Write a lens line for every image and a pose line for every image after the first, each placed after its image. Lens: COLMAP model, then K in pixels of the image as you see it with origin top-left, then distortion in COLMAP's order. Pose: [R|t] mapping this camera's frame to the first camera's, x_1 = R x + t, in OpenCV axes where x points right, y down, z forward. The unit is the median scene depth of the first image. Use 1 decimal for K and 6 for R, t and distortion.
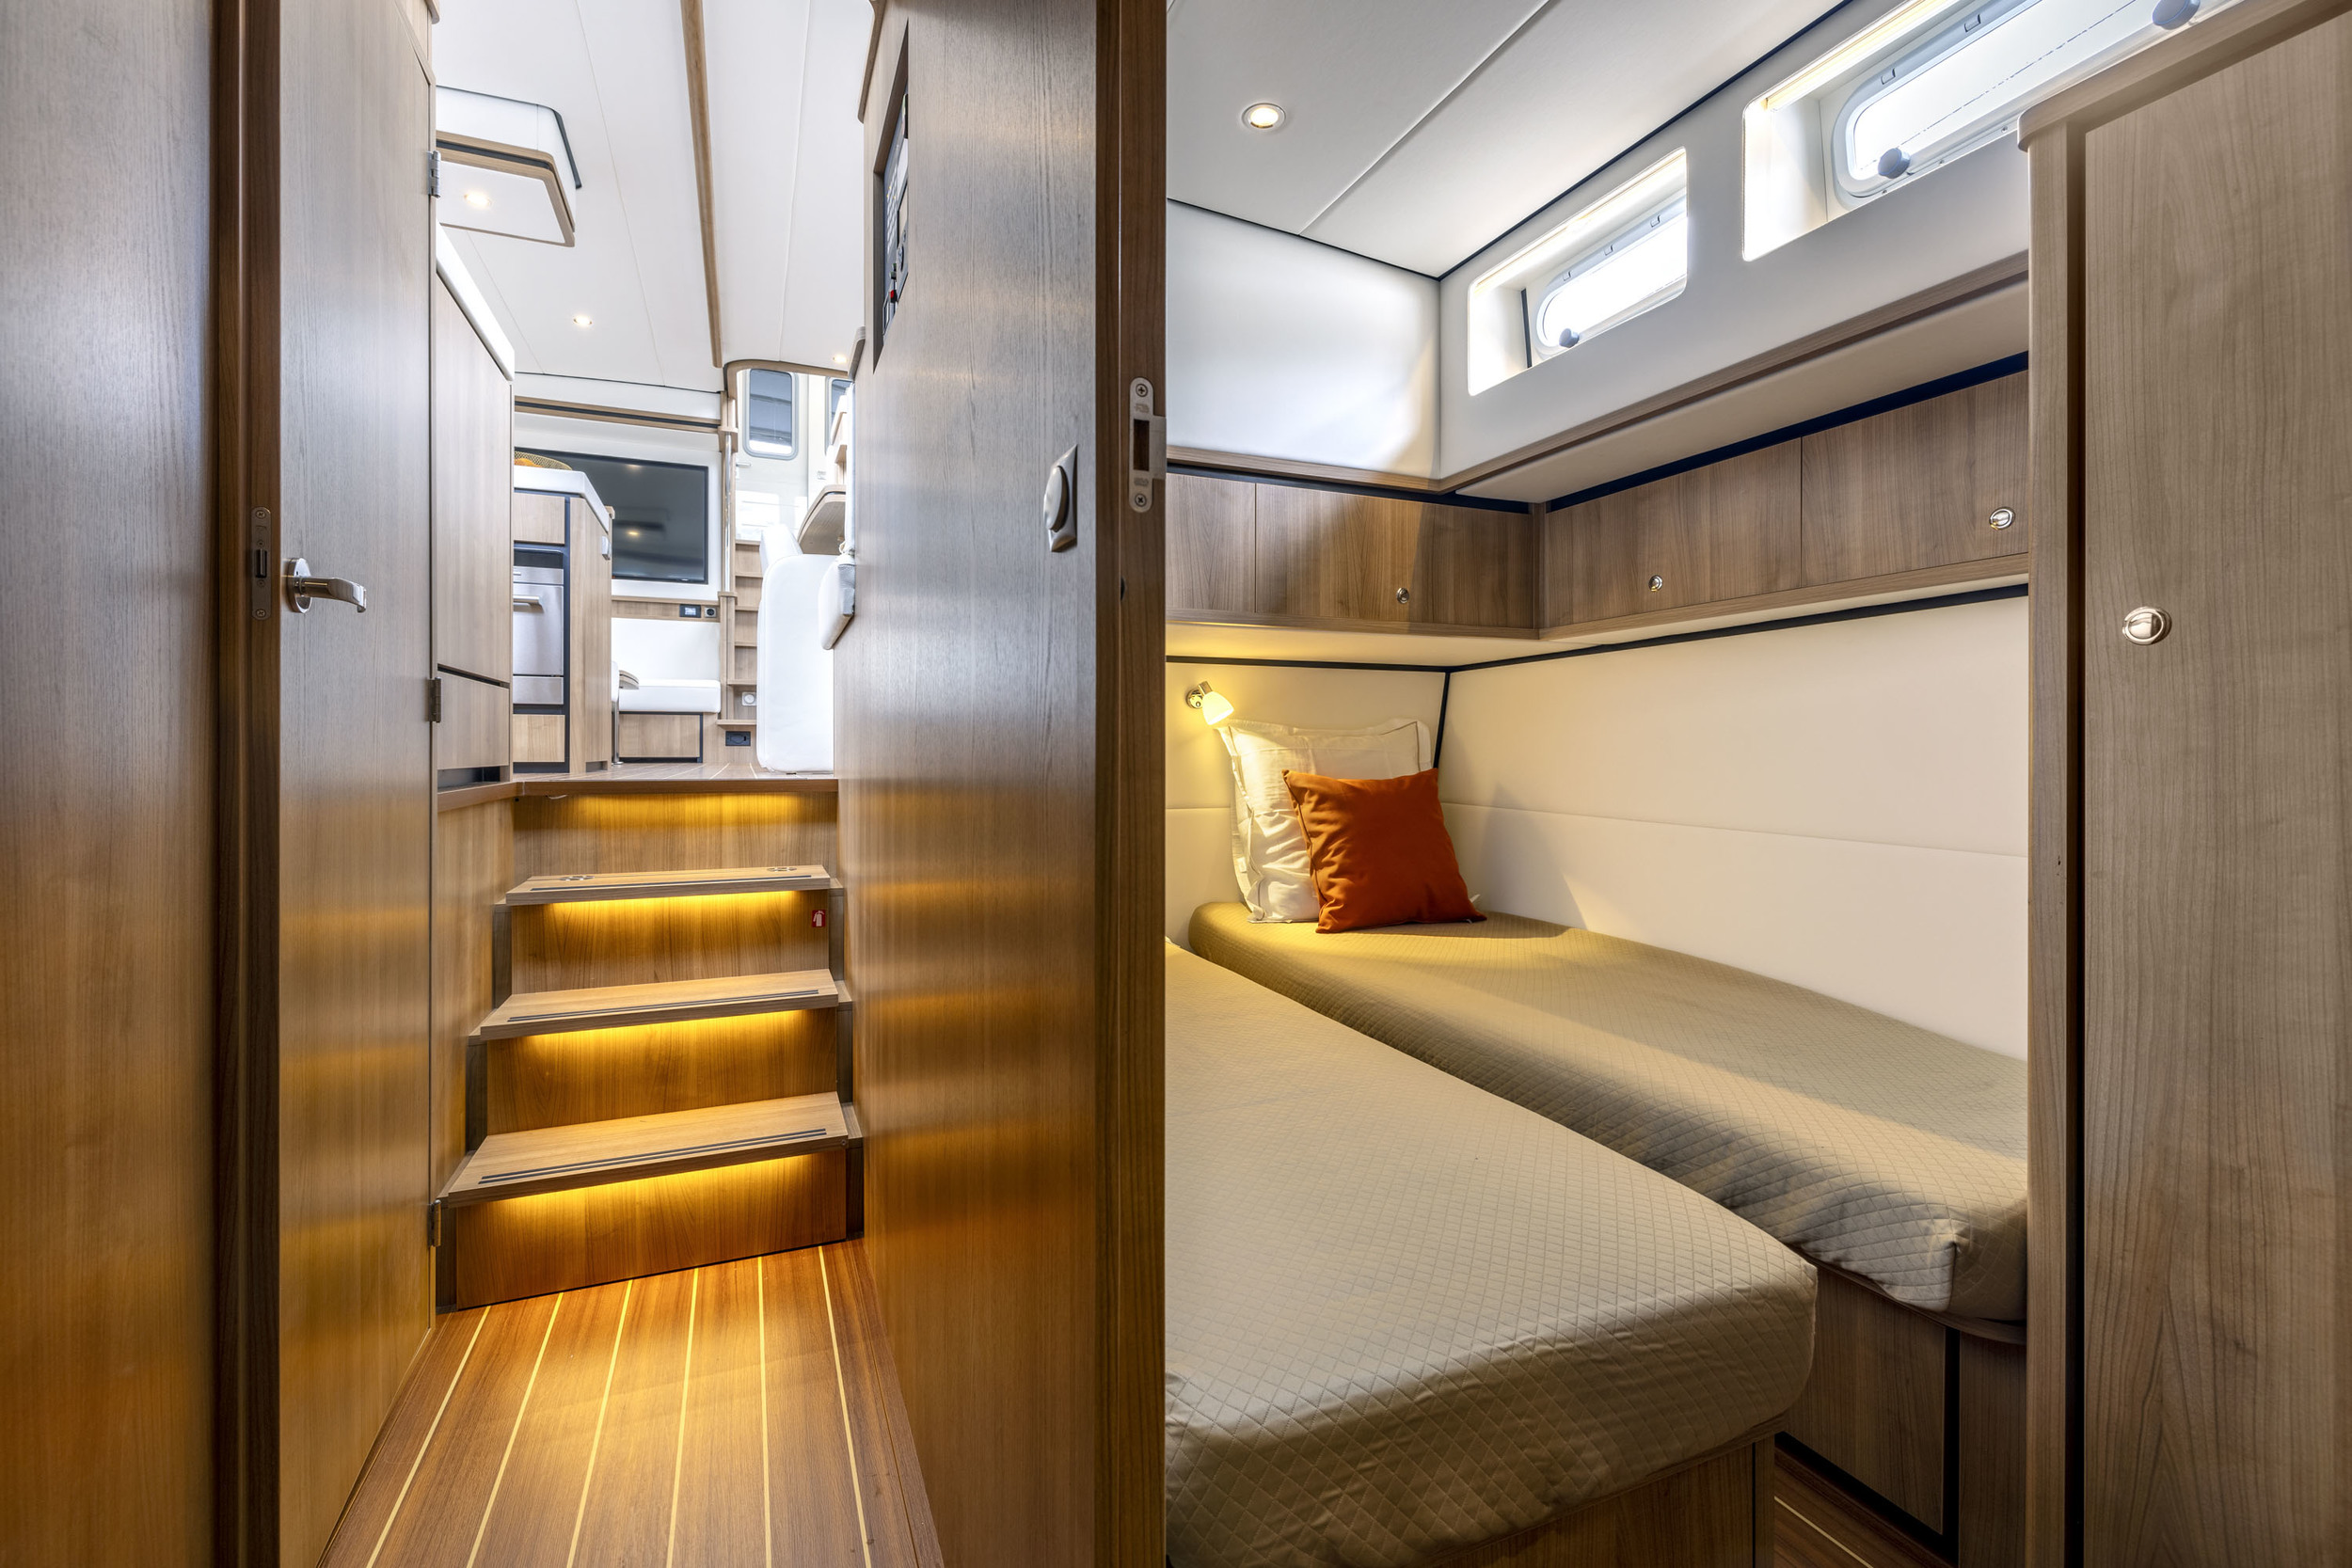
lens RADIAL K [[990.5, 0, 1142.5], [0, 990.5, 778.7], [0, 0, 1]] dist [-0.000066, -0.000022]
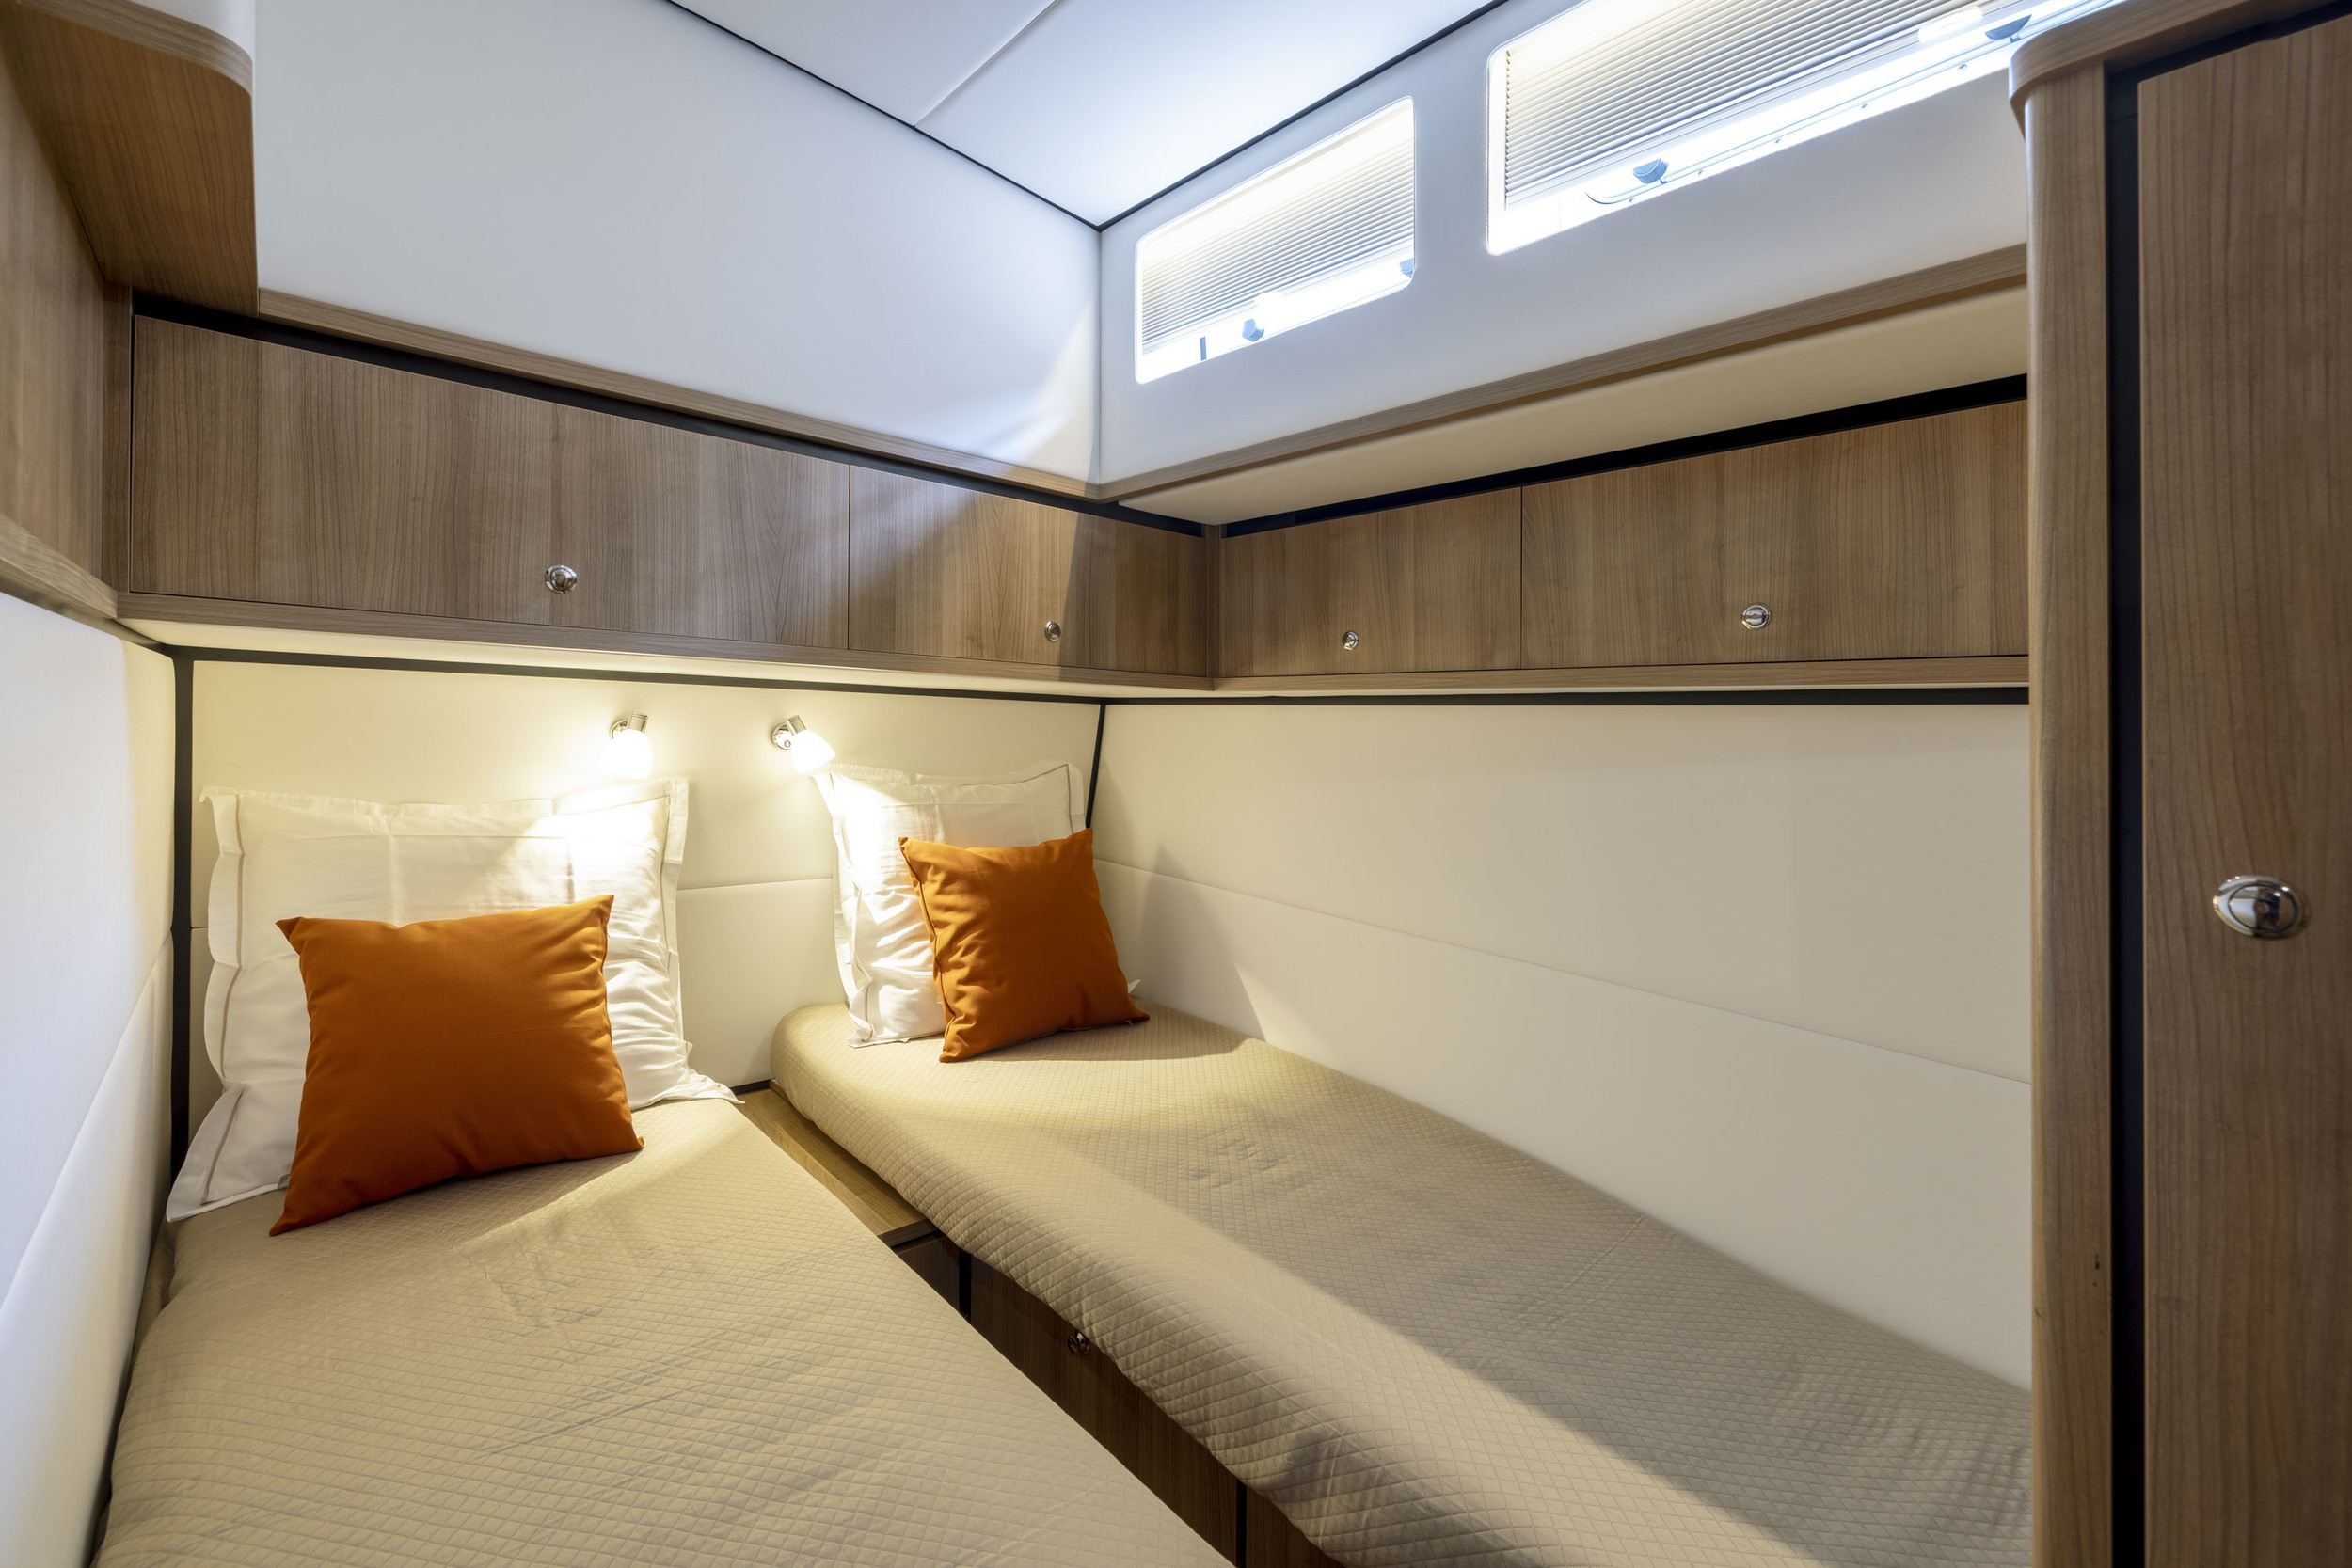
lens RADIAL K [[1071.0, 0, 1176.0], [0, 1071.0, 784.0], [0, 0, 1]] dist [-0.001194, -0.000264]
pose [[0.930997, 0.004000, 0.365005, 0.047171], [-0.004821, 0.999987, 0.001337, -0.065459], [-0.364995, -0.003004, 0.931005, 0.184014]]
